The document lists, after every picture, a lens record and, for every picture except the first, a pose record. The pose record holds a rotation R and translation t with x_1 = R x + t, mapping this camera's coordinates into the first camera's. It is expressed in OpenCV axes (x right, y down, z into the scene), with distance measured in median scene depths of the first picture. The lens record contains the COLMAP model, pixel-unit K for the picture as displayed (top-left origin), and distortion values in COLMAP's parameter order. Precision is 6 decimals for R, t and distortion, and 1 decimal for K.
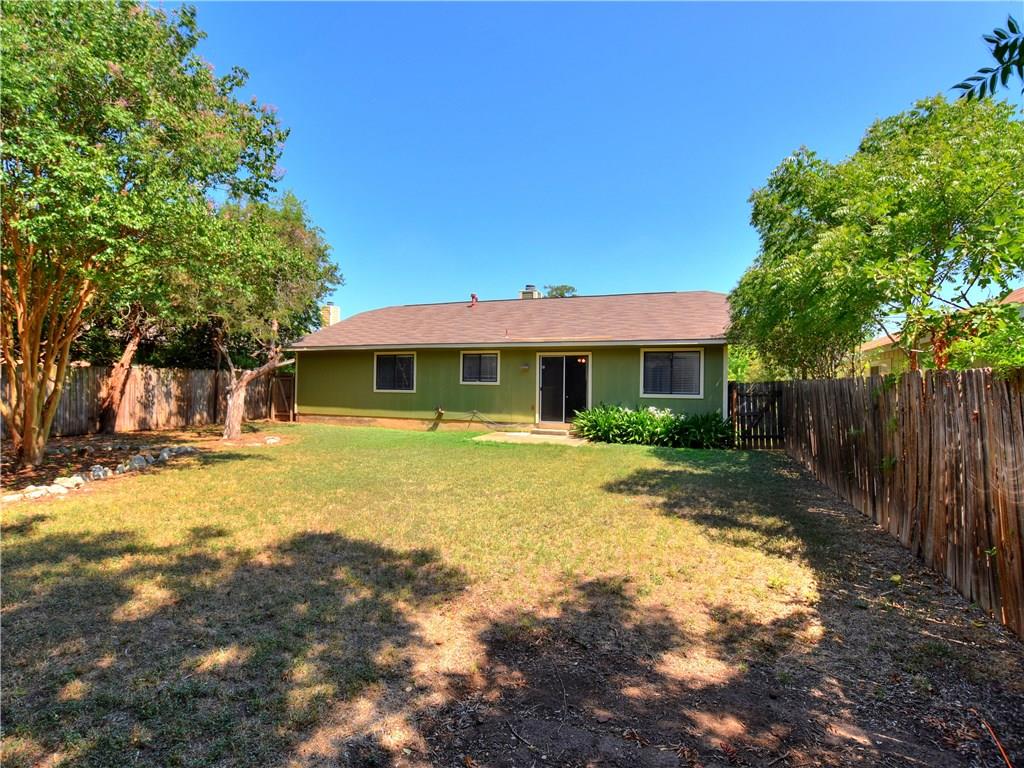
lens RADIAL K [[508.2, 0, 512.0], [0, 508.2, 384.0], [0, 0, 1]] dist [-0.032110, 0.000855]
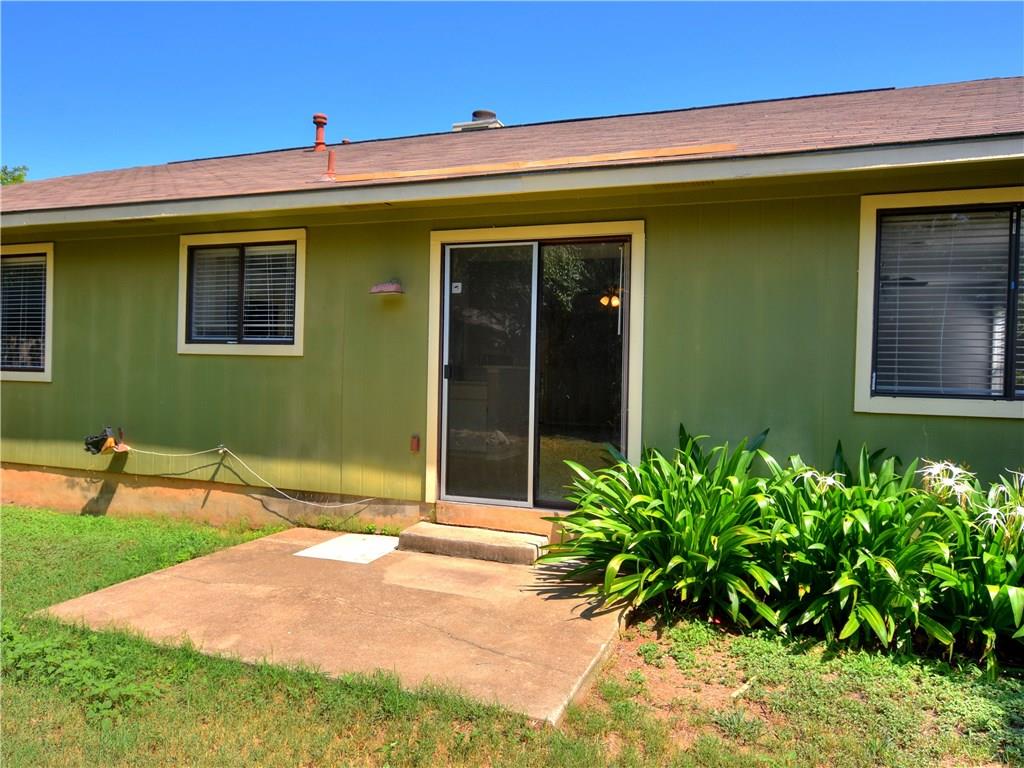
lens RADIAL K [[783.1, 0, 512.0], [0, 783.1, 384.0], [0, 0, 1]] dist [0.000136, 0.000142]
pose [[0.999929, 0.010675, 0.005297, 0.084989], [-0.010773, 0.999766, 0.018779, 0.007881], [-0.005095, -0.018835, 0.999810, 0.575445]]
